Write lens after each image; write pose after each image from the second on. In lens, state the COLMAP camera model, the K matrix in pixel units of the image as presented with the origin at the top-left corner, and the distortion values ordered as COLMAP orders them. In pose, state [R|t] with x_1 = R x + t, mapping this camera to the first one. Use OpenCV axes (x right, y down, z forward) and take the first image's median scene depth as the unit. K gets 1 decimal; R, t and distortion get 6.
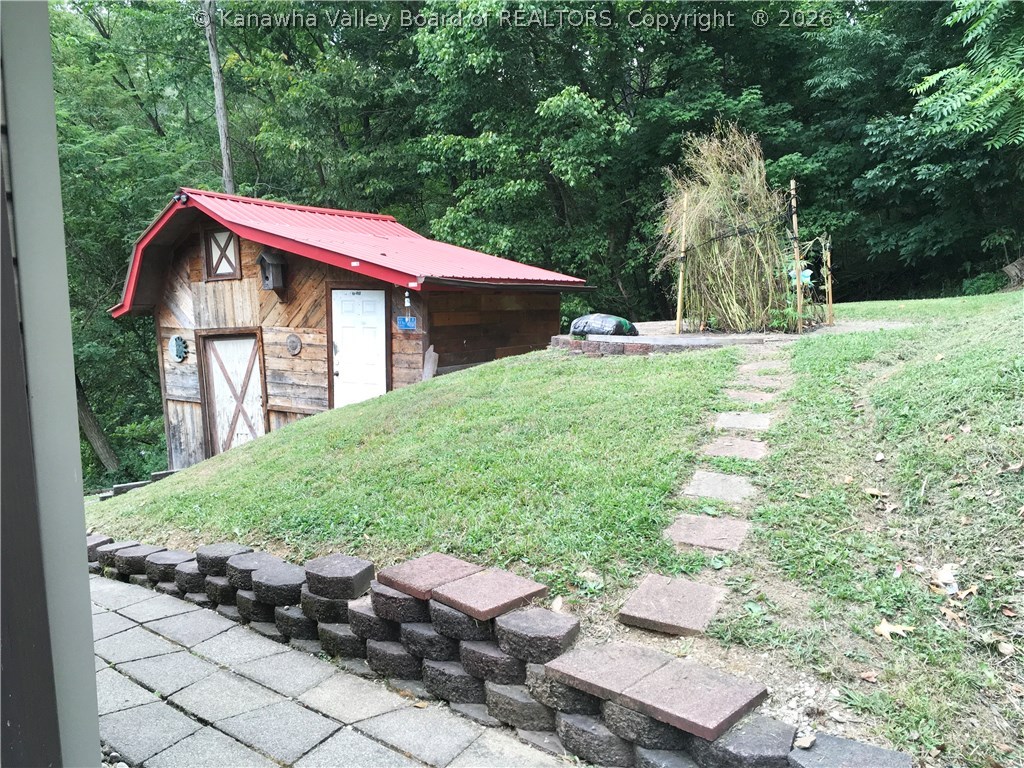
lens RADIAL K [[864.6, 0, 512.0], [0, 864.6, 384.6], [0, 0, 1]] dist [0.040311, 0.005267]
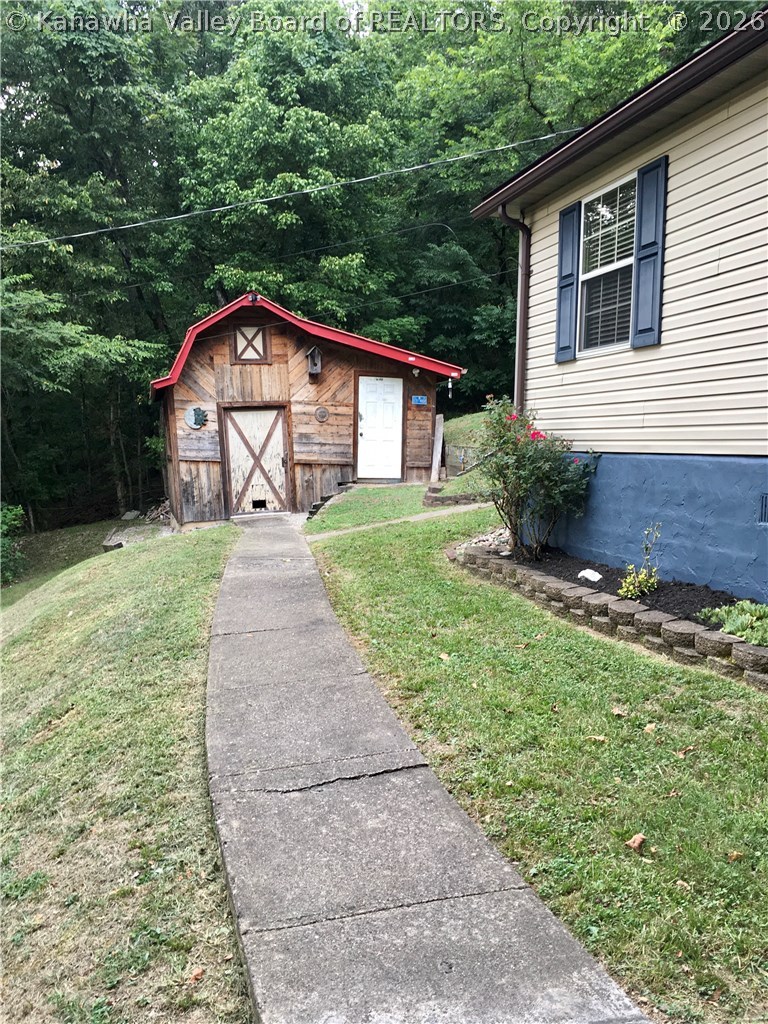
lens RADIAL K [[864.6, 0, 384.4], [0, 864.6, 512.6], [0, 0, 1]] dist [0.040311, 0.005267]
pose [[0.711550, -0.029457, 0.702018, -1.096019], [0.058796, 0.998113, -0.017714, 0.133590], [-0.700171, 0.053880, 0.711939, -0.042600]]
